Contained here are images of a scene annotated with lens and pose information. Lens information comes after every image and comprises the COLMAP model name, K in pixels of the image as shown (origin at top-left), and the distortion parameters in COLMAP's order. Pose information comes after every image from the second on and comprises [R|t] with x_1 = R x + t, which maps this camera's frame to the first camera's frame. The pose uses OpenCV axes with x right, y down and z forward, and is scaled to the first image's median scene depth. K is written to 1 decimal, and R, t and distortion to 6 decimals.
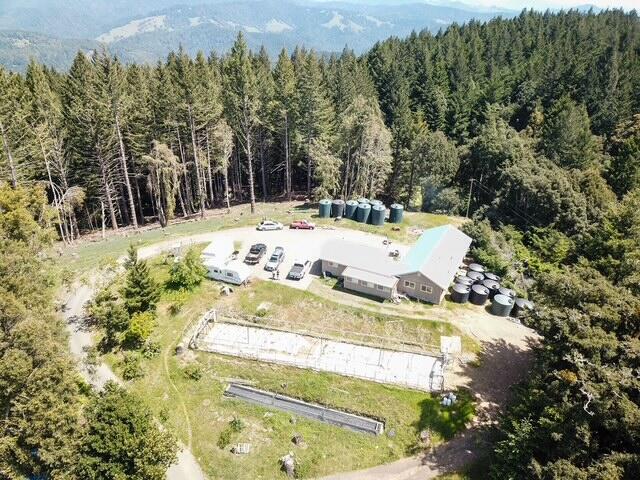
lens RADIAL K [[496.1, 0, 319.9], [0, 496.1, 240.8], [0, 0, 1]] dist [0.031956, -0.030981]
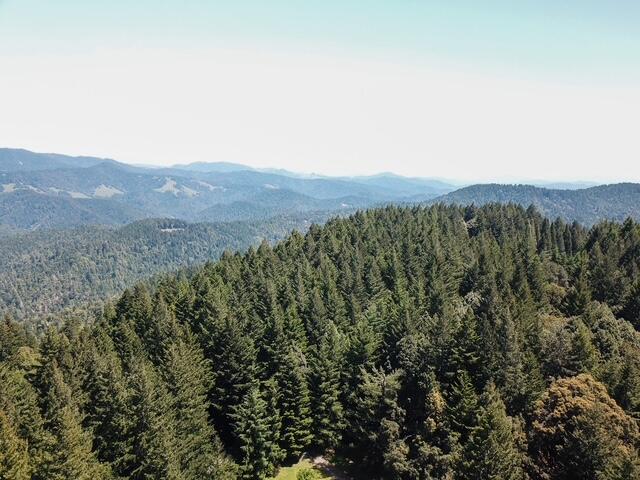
lens RADIAL K [[496.1, 0, 320.1], [0, 496.1, 239.5], [0, 0, 1]] dist [0.031956, -0.030981]
pose [[0.949077, -0.037219, 0.312839, 0.049816], [0.128674, 0.952191, -0.277084, -0.240321], [-0.287570, 0.303228, 0.908491, 0.268126]]
